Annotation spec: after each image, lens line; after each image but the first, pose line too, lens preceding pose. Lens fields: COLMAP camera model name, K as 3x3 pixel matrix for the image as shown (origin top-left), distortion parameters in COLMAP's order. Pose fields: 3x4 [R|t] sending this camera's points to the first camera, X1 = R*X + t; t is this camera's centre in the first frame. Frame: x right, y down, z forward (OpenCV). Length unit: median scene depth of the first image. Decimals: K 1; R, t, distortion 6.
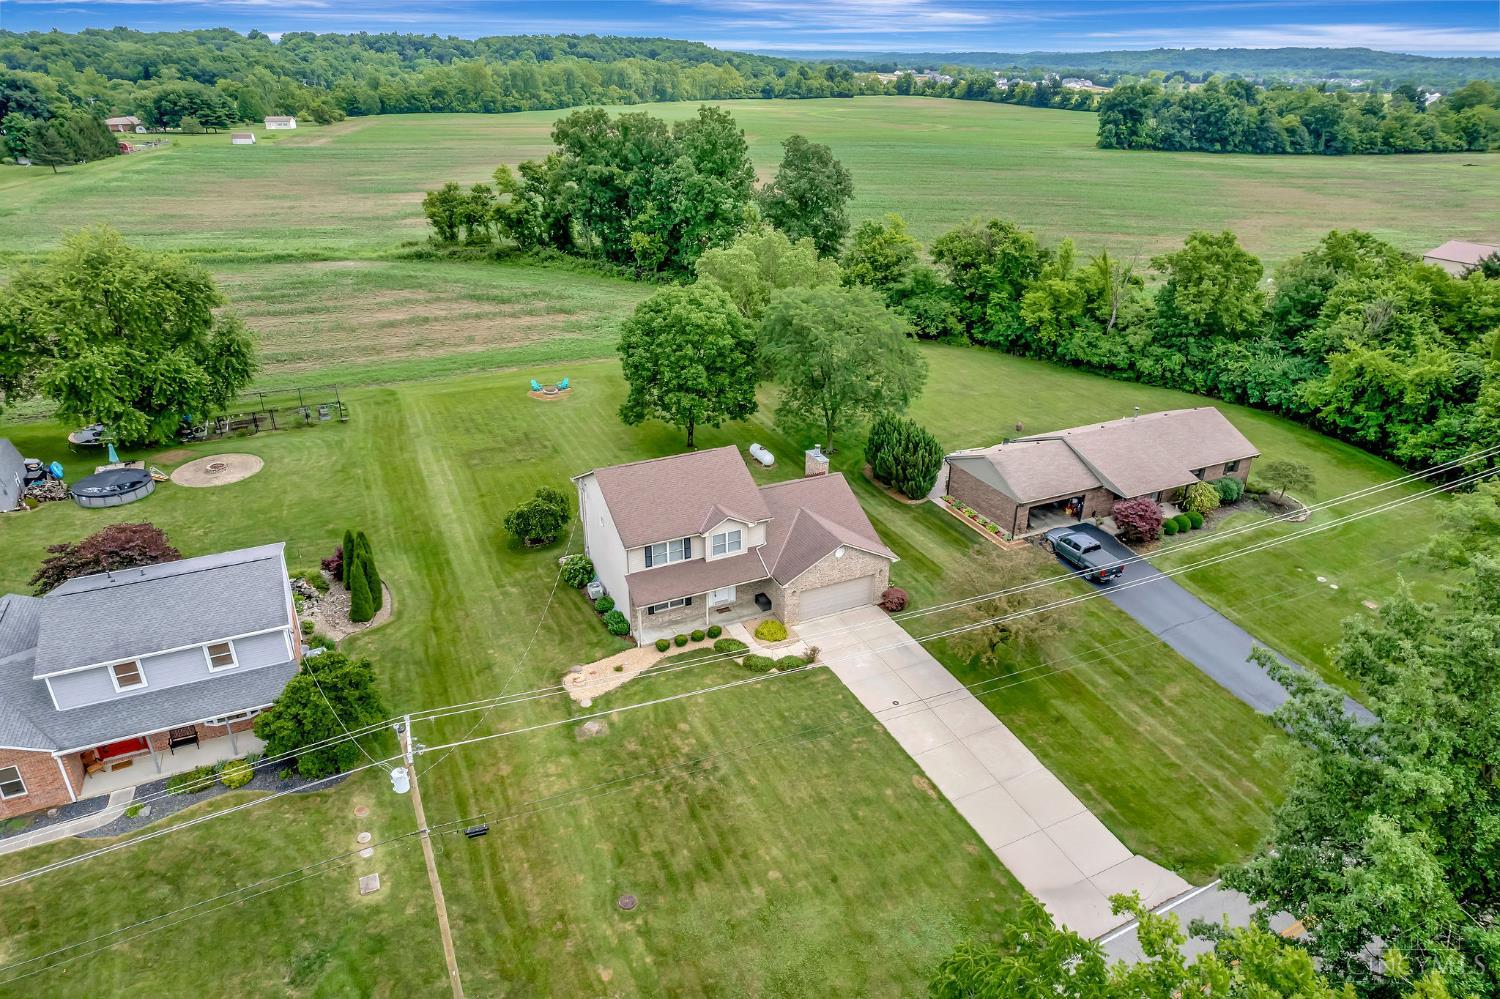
lens RADIAL K [[938.3, 0, 750.0], [0, 938.3, 499.5], [0, 0, 1]] dist [-0.026252, -0.000795]
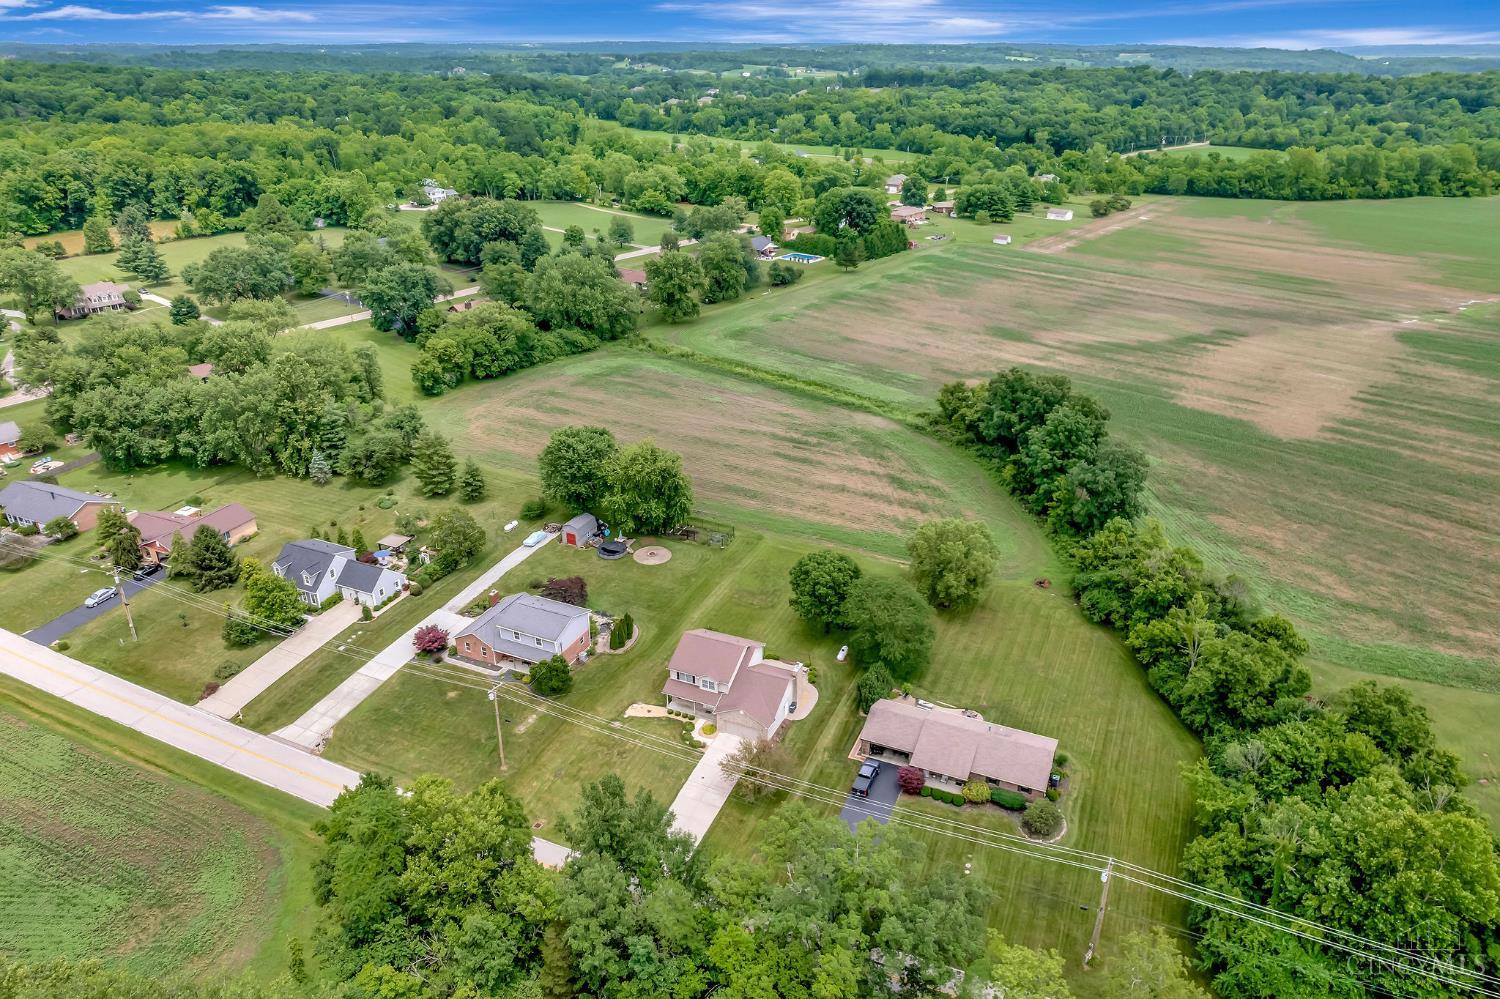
lens RADIAL K [[938.3, 0, 750.0], [0, 938.3, 499.5], [0, 0, 1]] dist [-0.026252, -0.000795]
pose [[0.652542, 0.308432, -0.692141, 1.439397], [-0.317397, 0.940677, 0.119946, -0.664067], [0.688076, 0.141413, 0.711726, -0.598724]]
